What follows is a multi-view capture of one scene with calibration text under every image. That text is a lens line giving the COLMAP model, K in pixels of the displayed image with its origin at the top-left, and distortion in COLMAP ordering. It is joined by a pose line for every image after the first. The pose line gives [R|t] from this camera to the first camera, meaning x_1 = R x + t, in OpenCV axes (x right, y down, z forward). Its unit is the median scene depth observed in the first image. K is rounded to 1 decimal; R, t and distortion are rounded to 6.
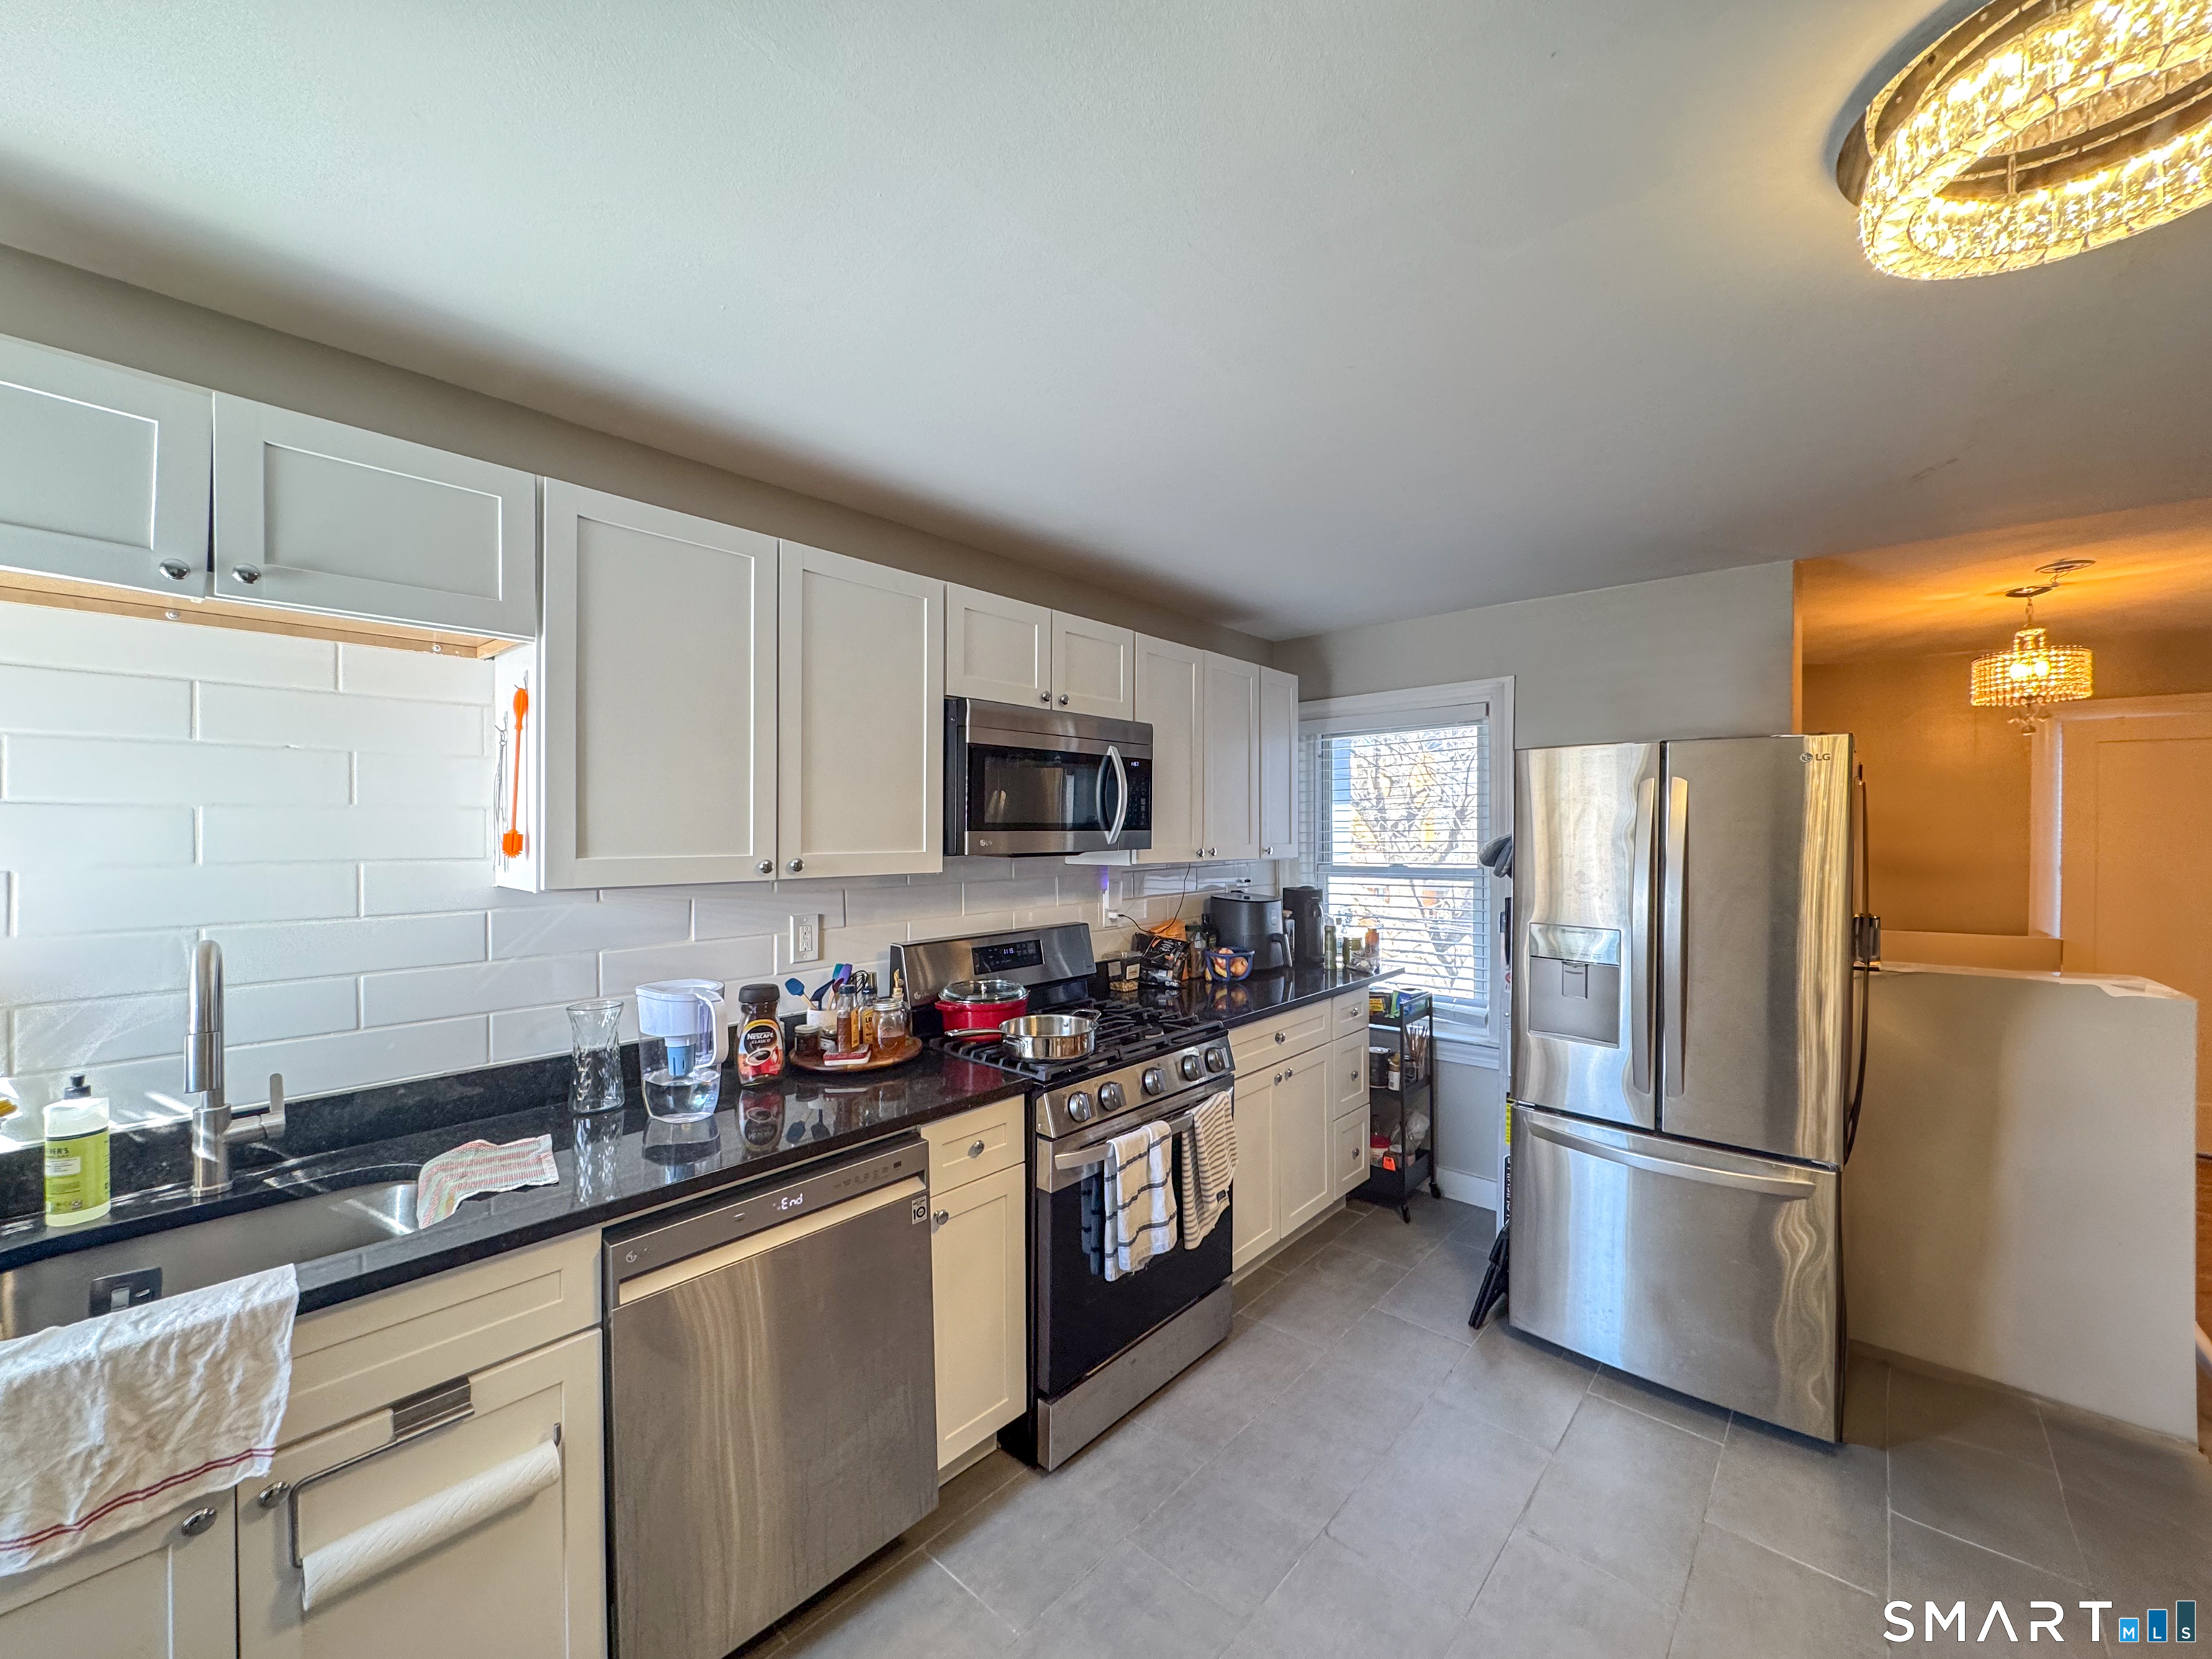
lens RADIAL K [[870.4, 0, 1106.0], [0, 870.4, 829.5], [0, 0, 1]] dist [0.003564, 0.000006]
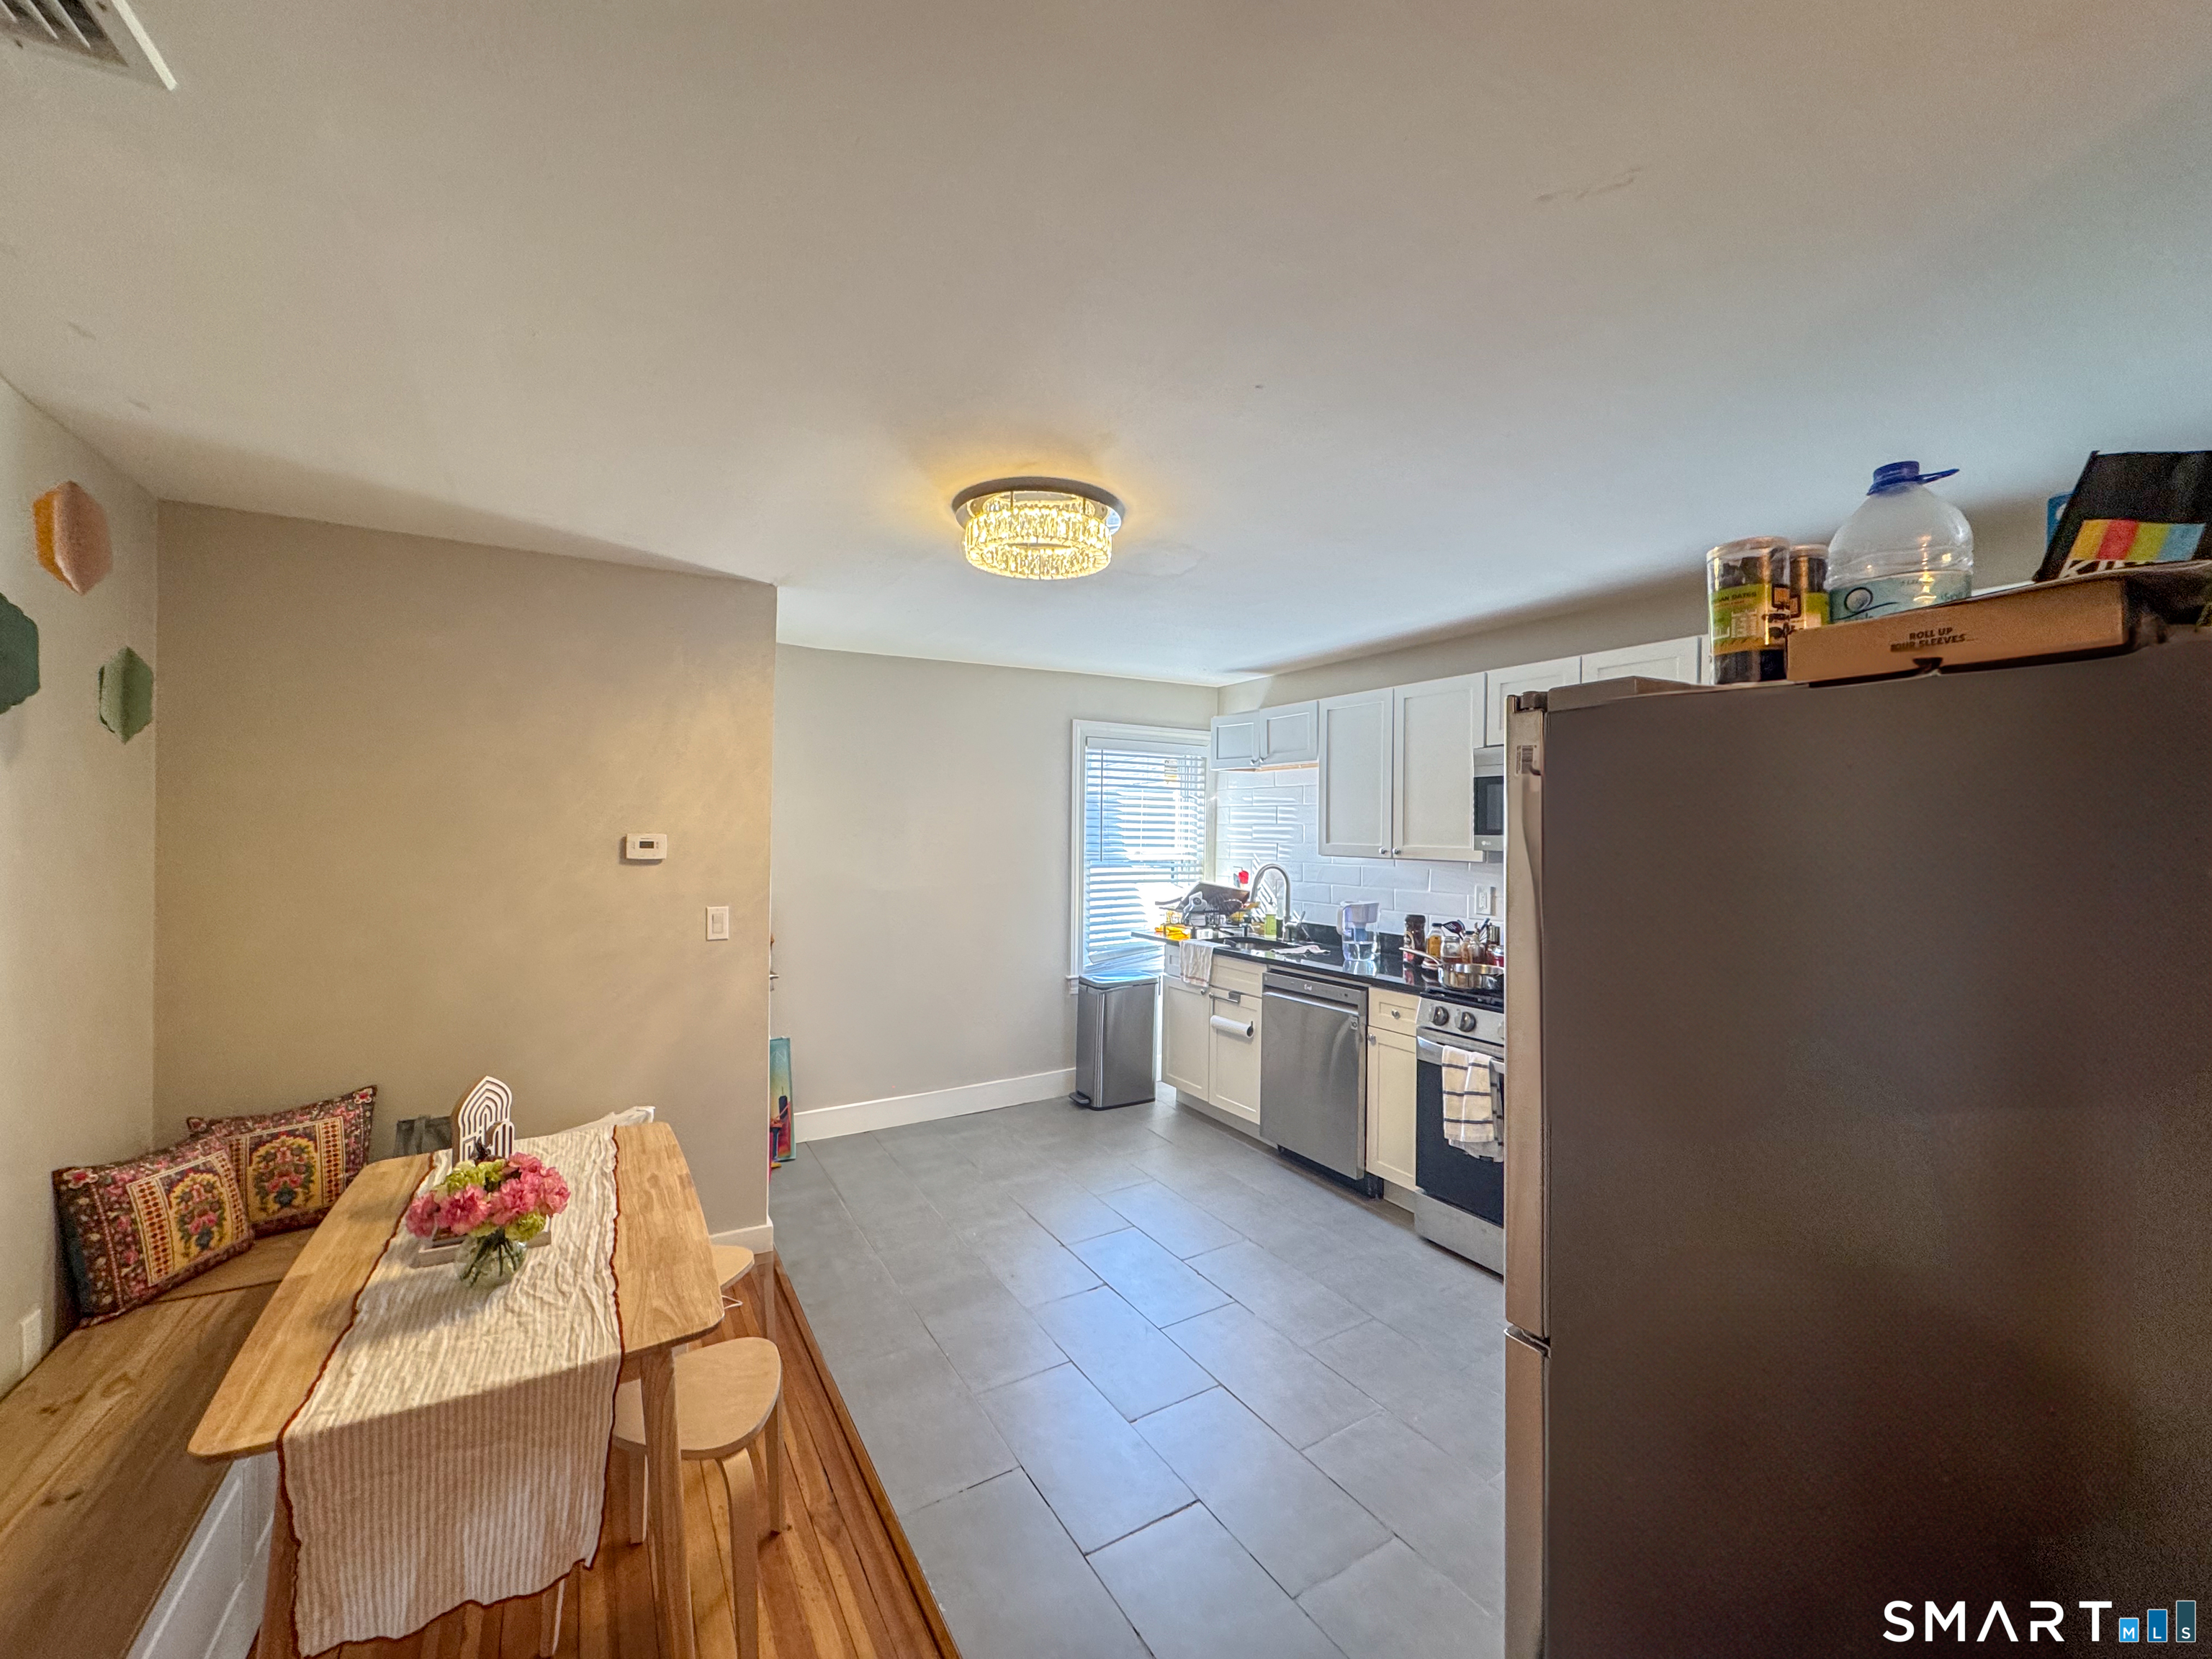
lens RADIAL K [[870.4, 0, 1106.0], [0, 870.4, 829.5], [0, 0, 1]] dist [0.003564, 0.000006]
pose [[-0.291451, 0.002303, -0.956583, 1.093825], [-0.004967, 0.999980, 0.003921, -0.007905], [0.956573, 0.005894, -0.291434, 0.611590]]
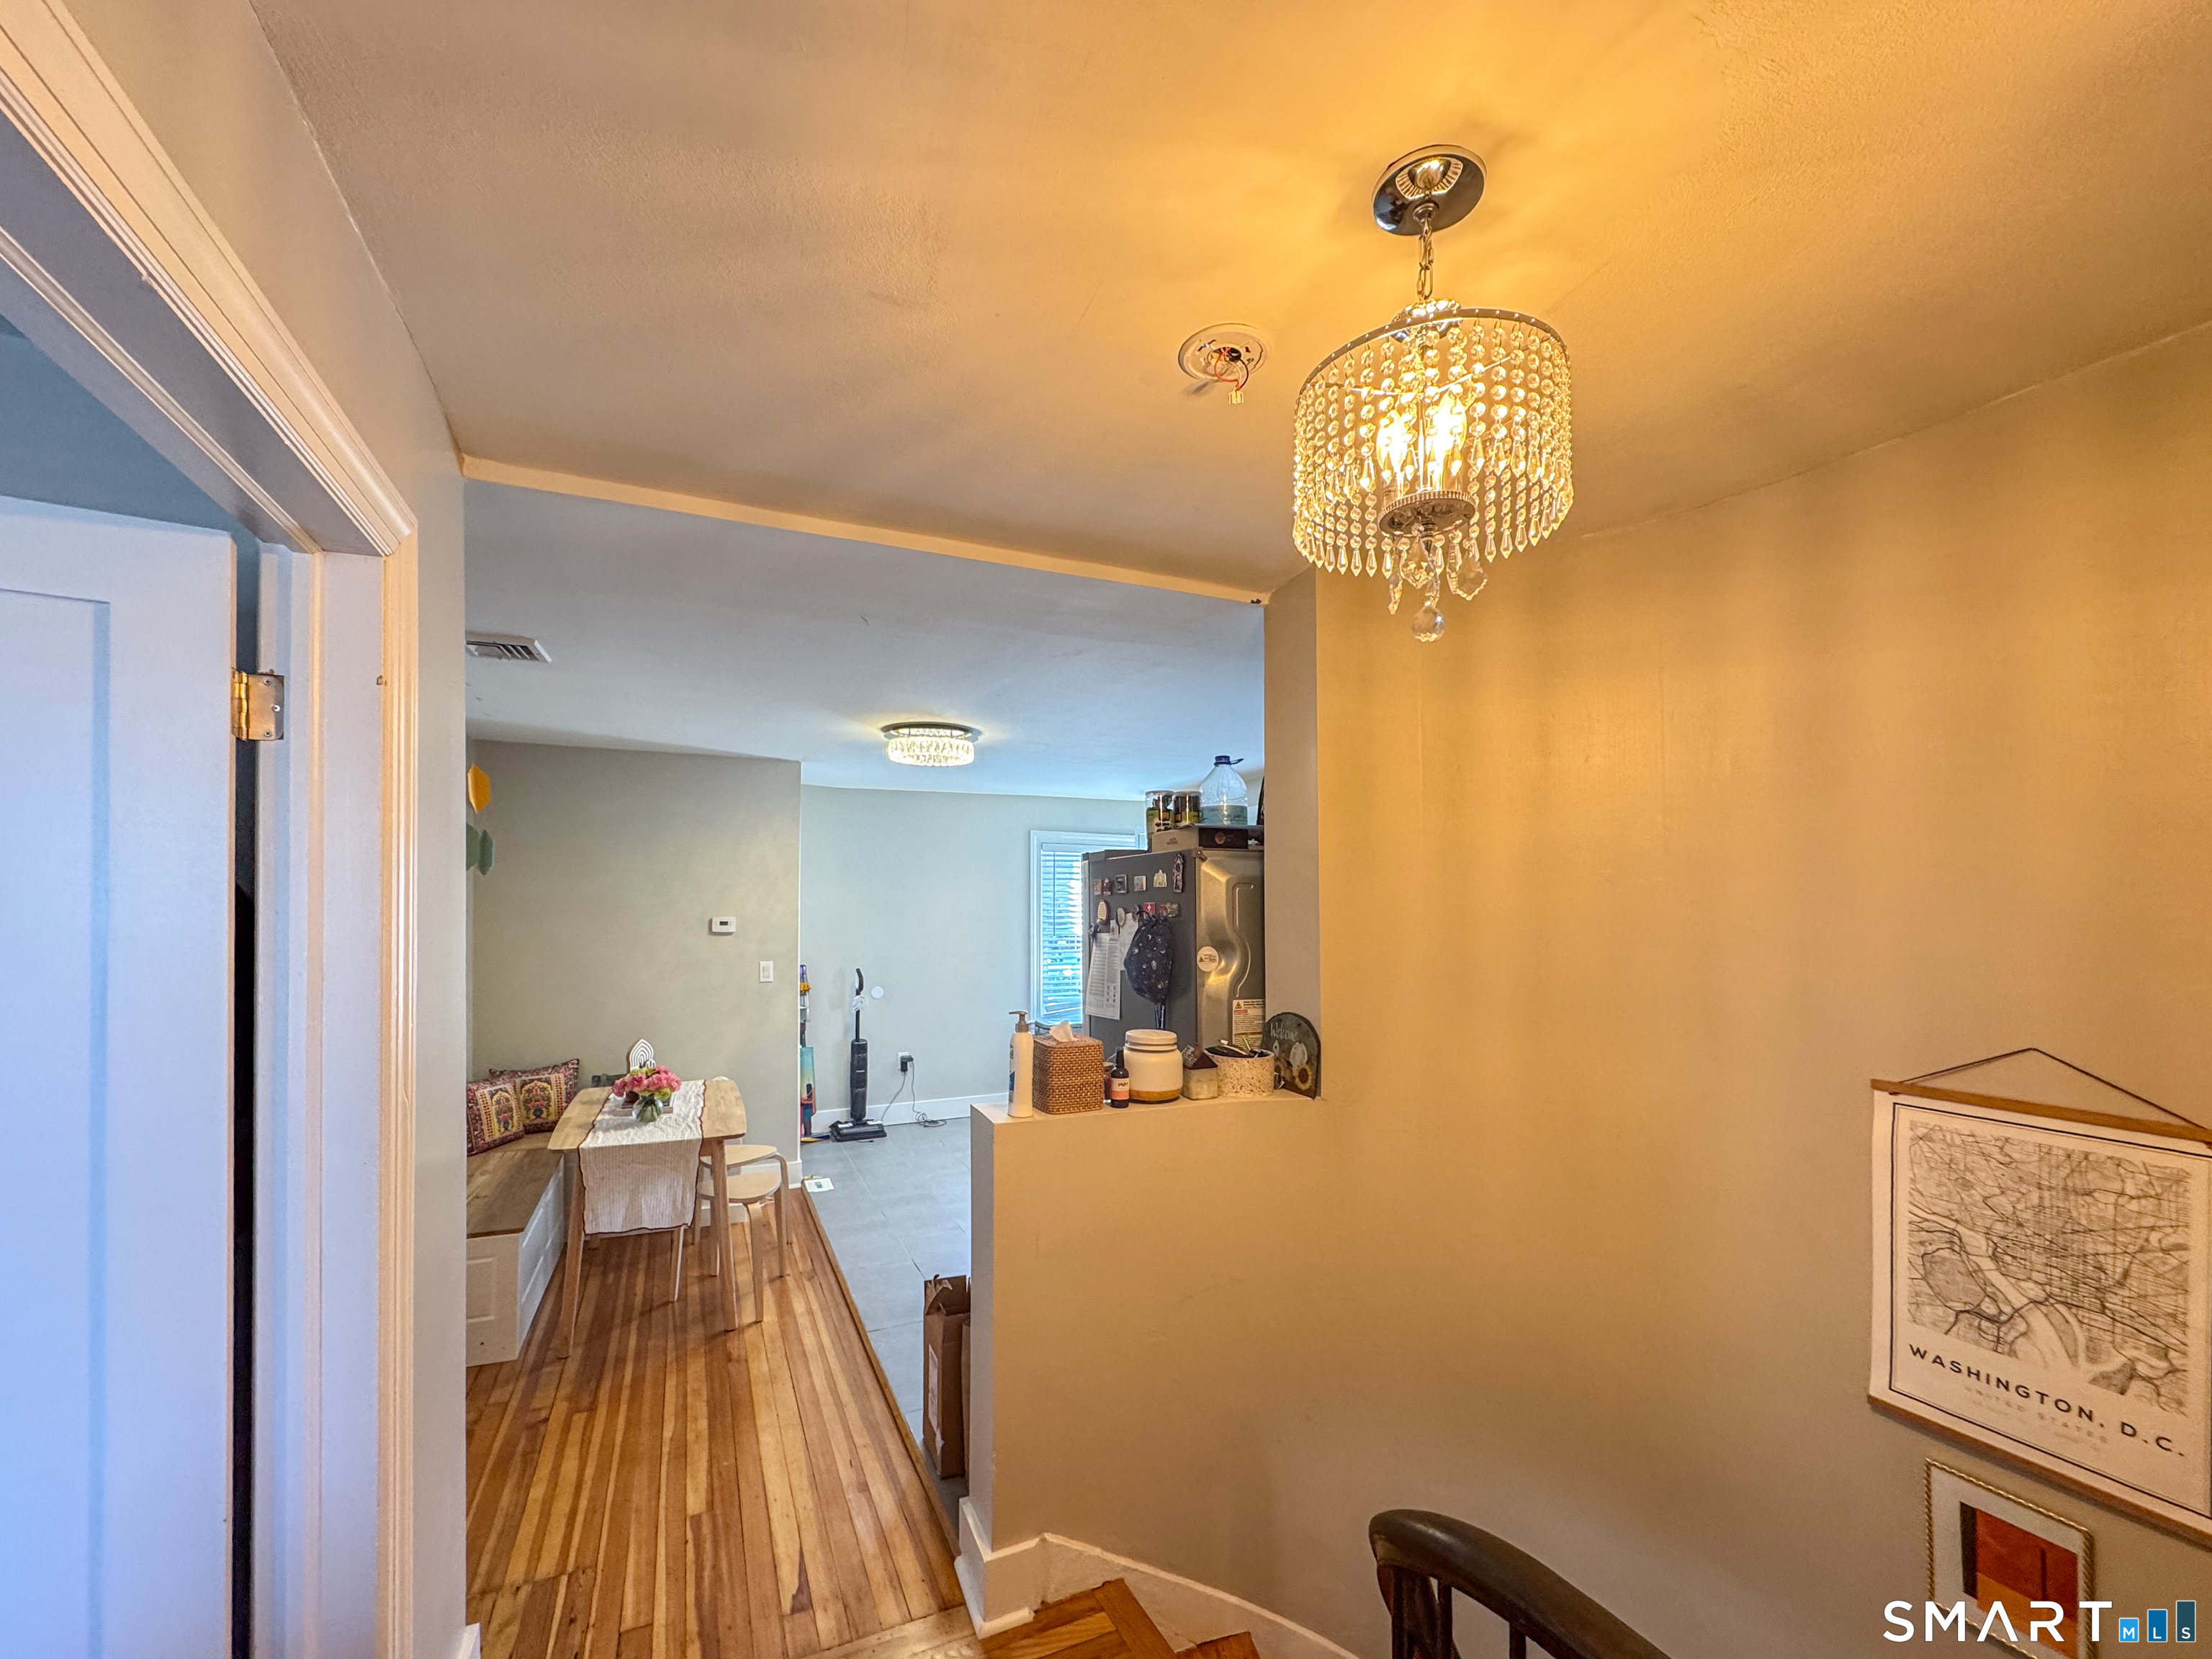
lens RADIAL K [[883.0, 0, 1098.4], [0, 883.0, 906.3], [0, 0, 1]] dist [-0.001296, -0.000011]
pose [[-0.392892, 0.000422, -0.919584, 1.569000], [0.000967, 1.000000, 0.000045, -0.016096], [0.919584, -0.000872, -0.392893, 1.146870]]
